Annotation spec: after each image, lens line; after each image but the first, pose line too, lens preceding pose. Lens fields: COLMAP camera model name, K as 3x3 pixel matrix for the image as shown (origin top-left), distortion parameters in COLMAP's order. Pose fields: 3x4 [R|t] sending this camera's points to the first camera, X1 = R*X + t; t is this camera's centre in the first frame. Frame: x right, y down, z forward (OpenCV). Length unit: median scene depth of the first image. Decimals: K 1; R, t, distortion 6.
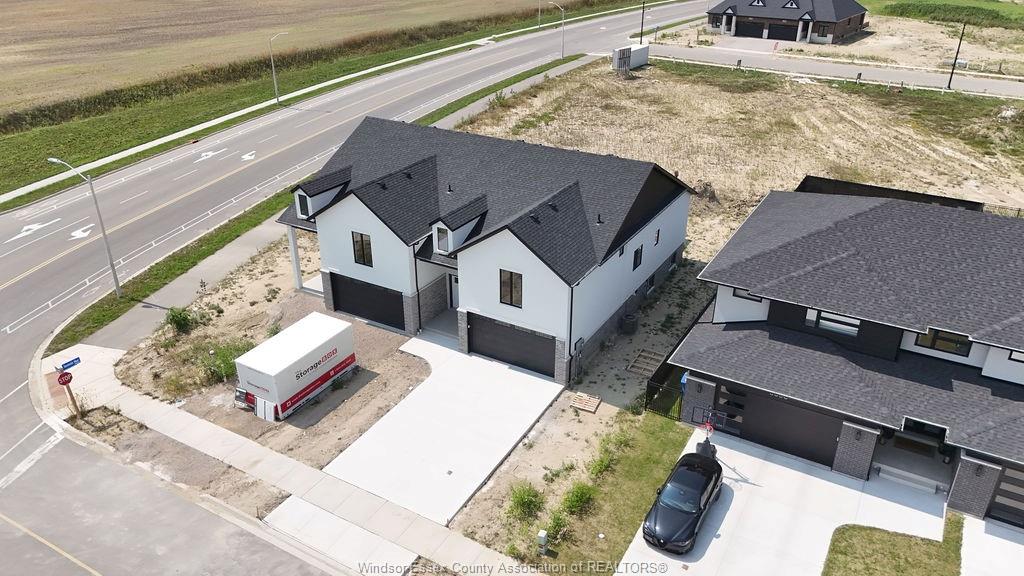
lens RADIAL K [[752.1, 0, 512.4], [0, 752.1, 287.6], [0, 0, 1]] dist [0.059180, -0.051471]
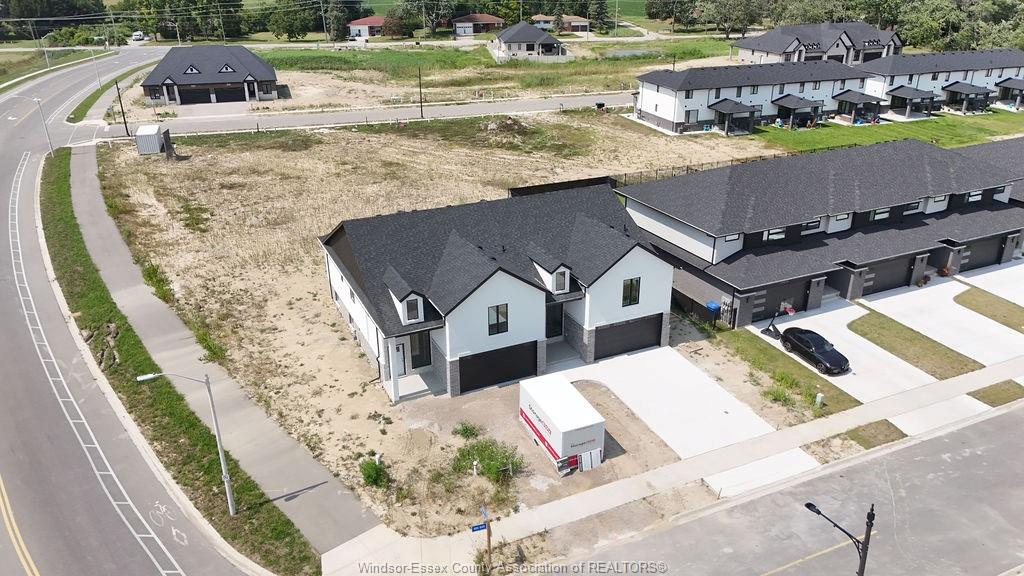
lens RADIAL K [[752.1, 0, 516.6], [0, 752.1, 289.5], [0, 0, 1]] dist [0.059180, -0.051471]
pose [[0.567910, -0.332995, 0.752723, -1.009159], [0.376293, 0.918383, 0.122378, -0.218367], [-0.732040, 0.213744, 0.646862, 0.270432]]
